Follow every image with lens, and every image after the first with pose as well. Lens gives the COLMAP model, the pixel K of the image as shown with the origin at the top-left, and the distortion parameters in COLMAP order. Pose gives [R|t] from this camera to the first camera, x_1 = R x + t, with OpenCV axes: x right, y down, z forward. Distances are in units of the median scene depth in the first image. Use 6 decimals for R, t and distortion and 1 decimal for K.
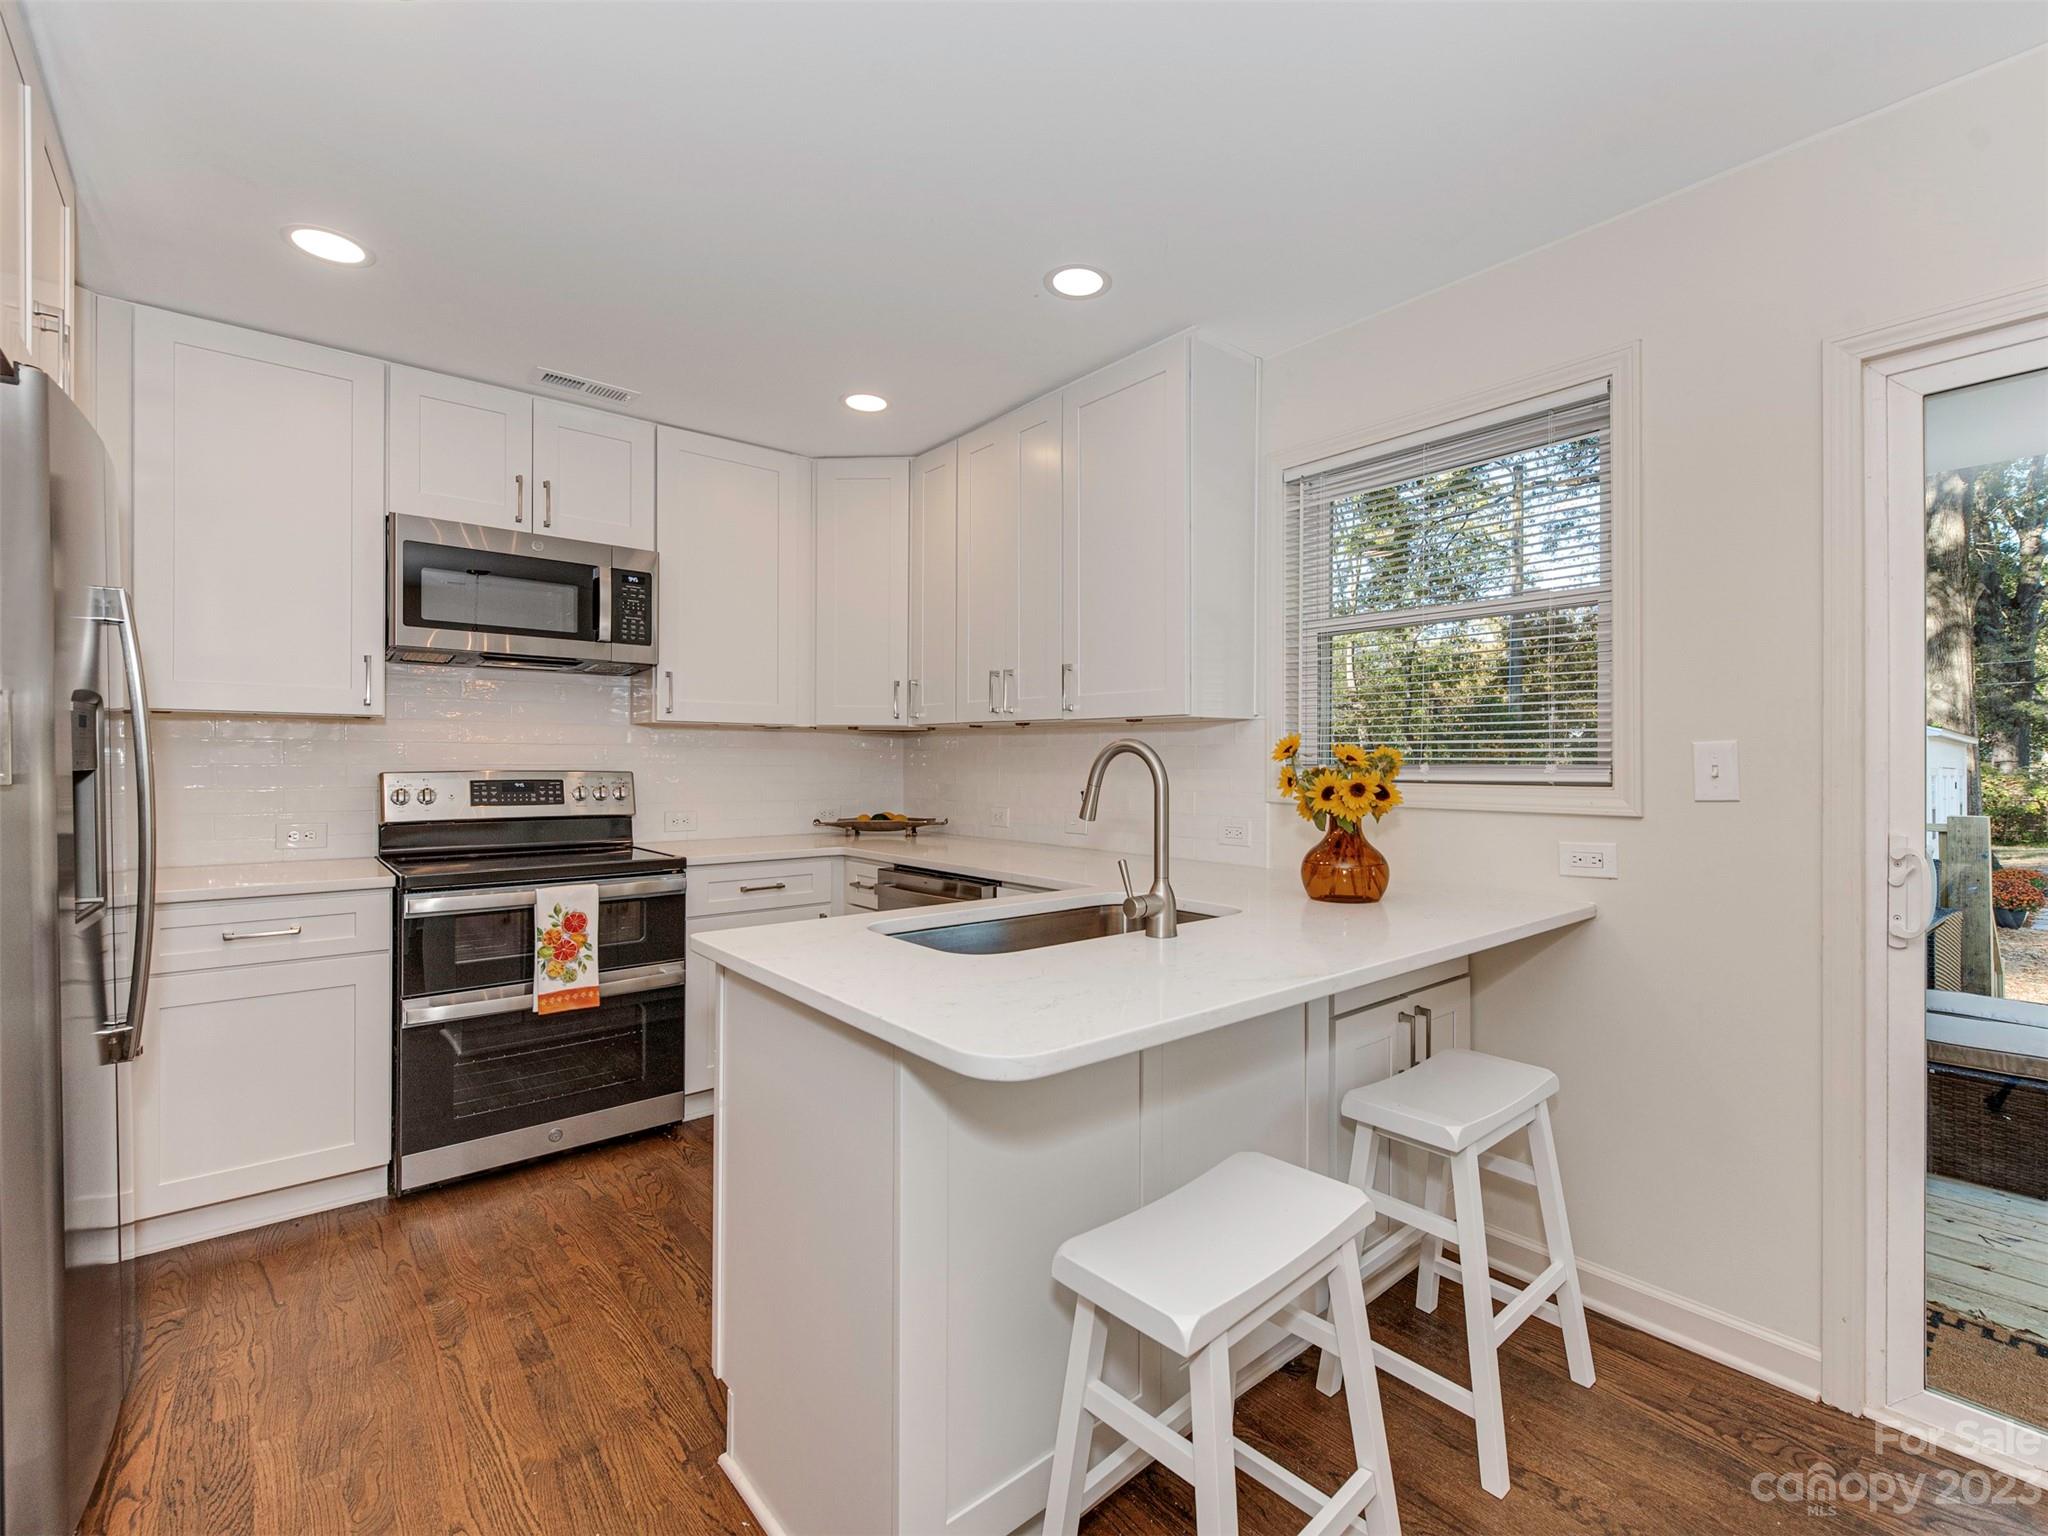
lens RADIAL K [[907.2, 0, 1039.4], [0, 907.2, 761.2], [0, 0, 1]] dist [0.011067, -0.000623]
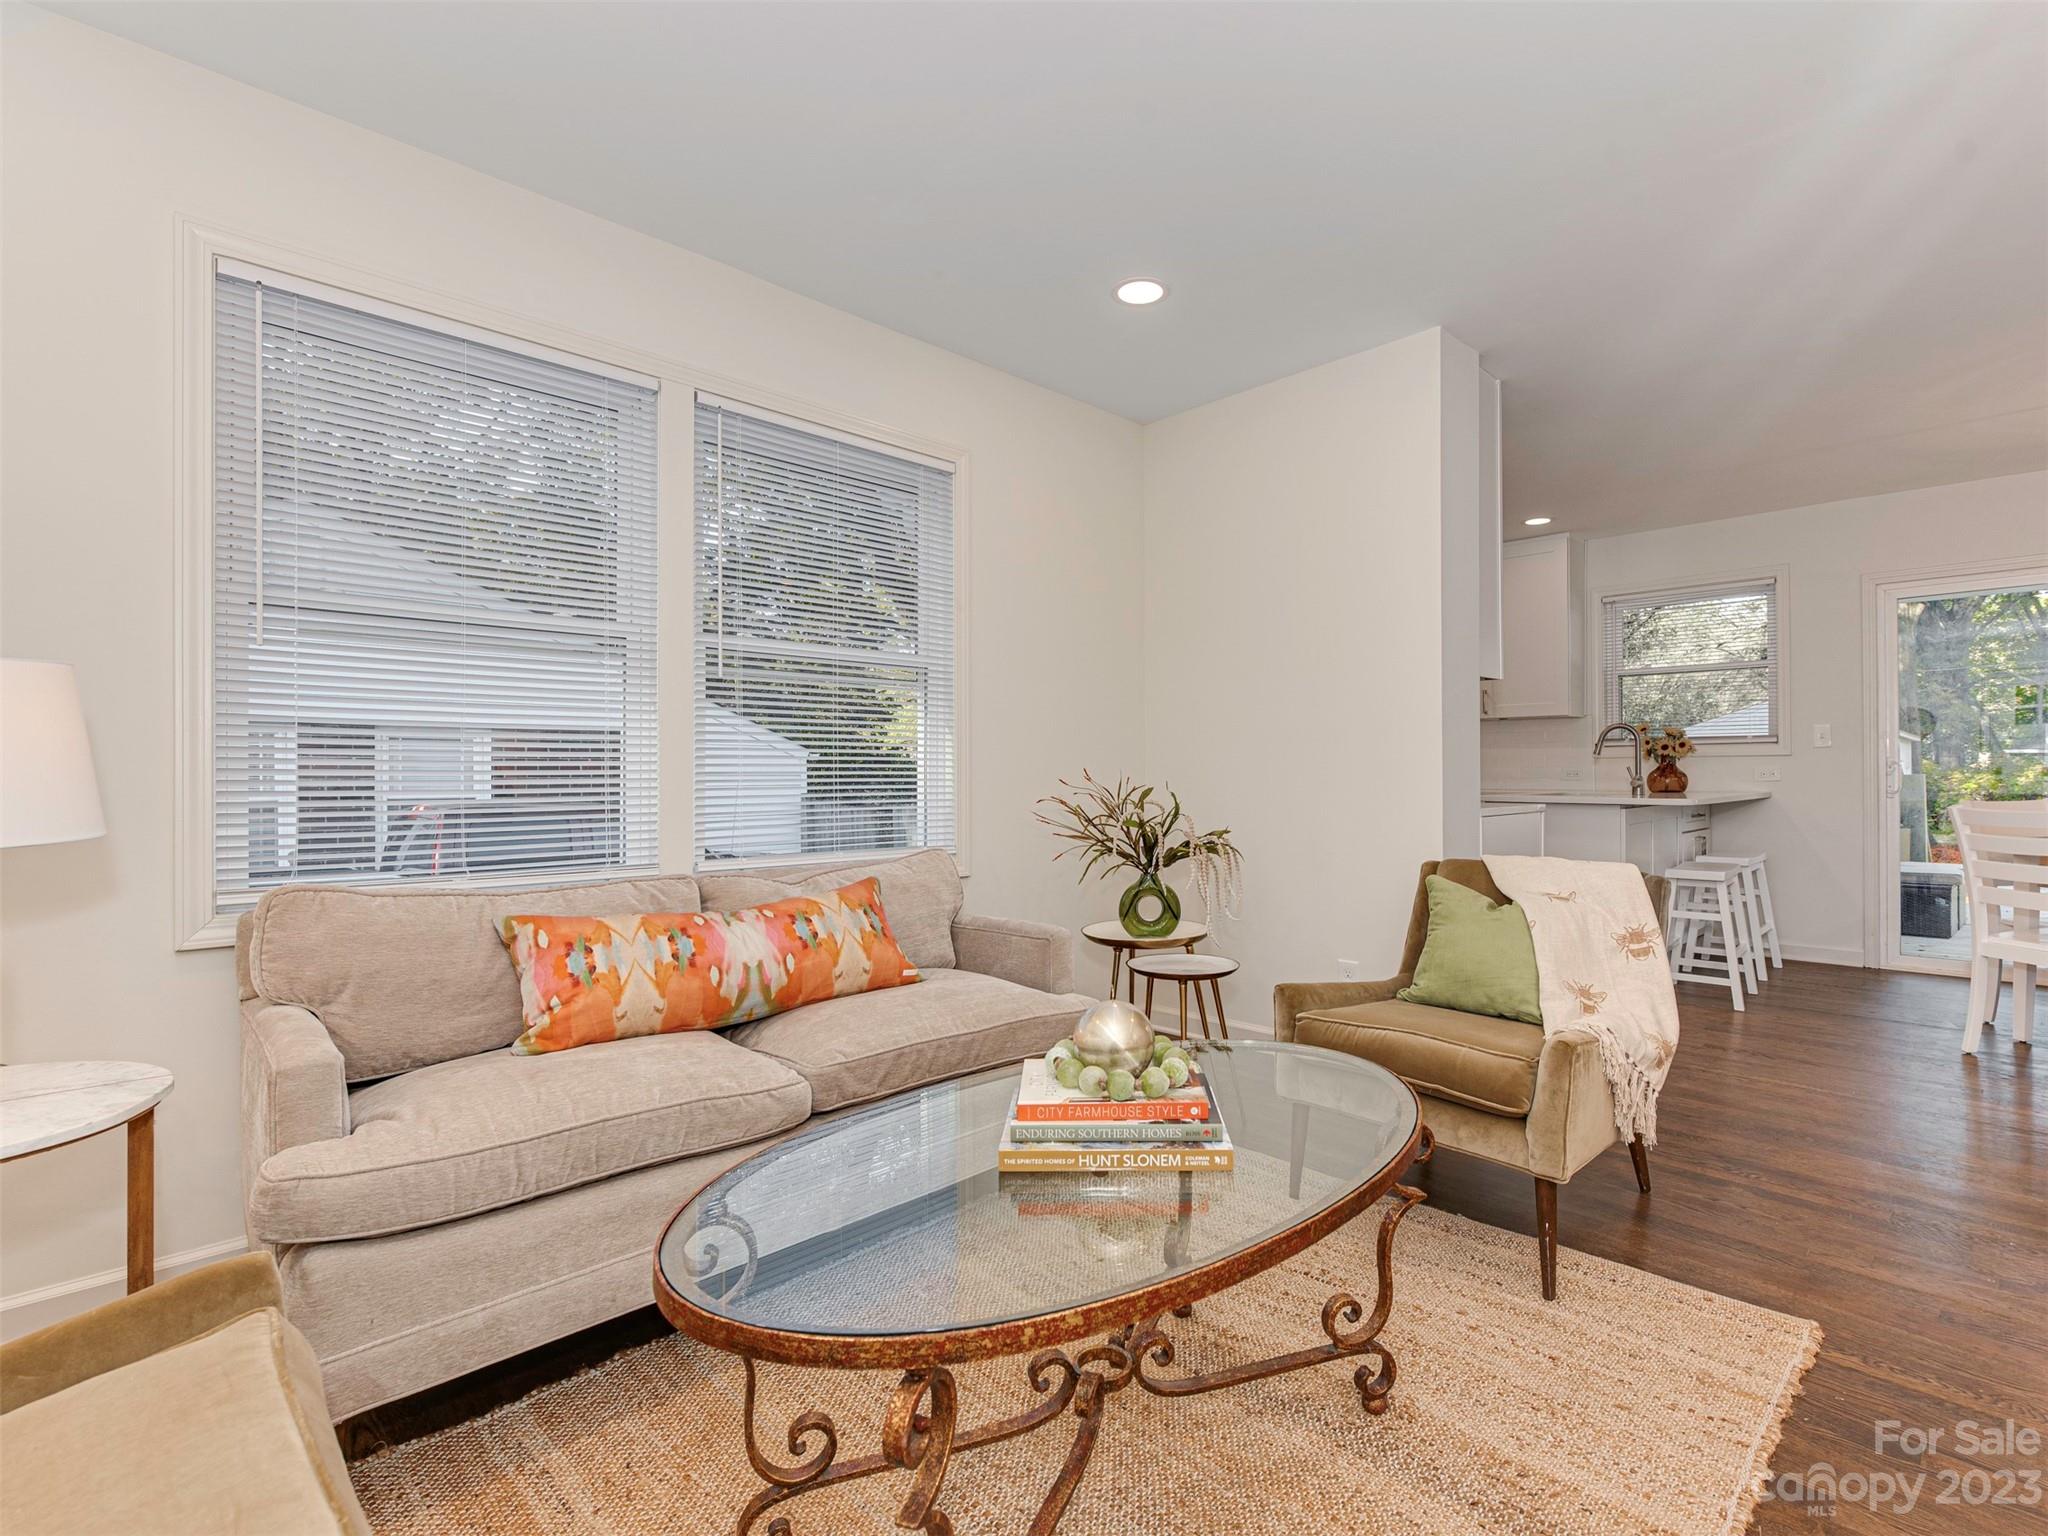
lens RADIAL K [[960.3, 0, 1024.0], [0, 960.3, 768.0], [0, 0, 1]] dist [0.022747, 0.000006]
pose [[0.998422, -0.005908, 0.055841, -1.554923], [0.006011, 0.999981, -0.001690, 0.084808], [-0.055830, 0.002023, 0.998438, -1.521366]]
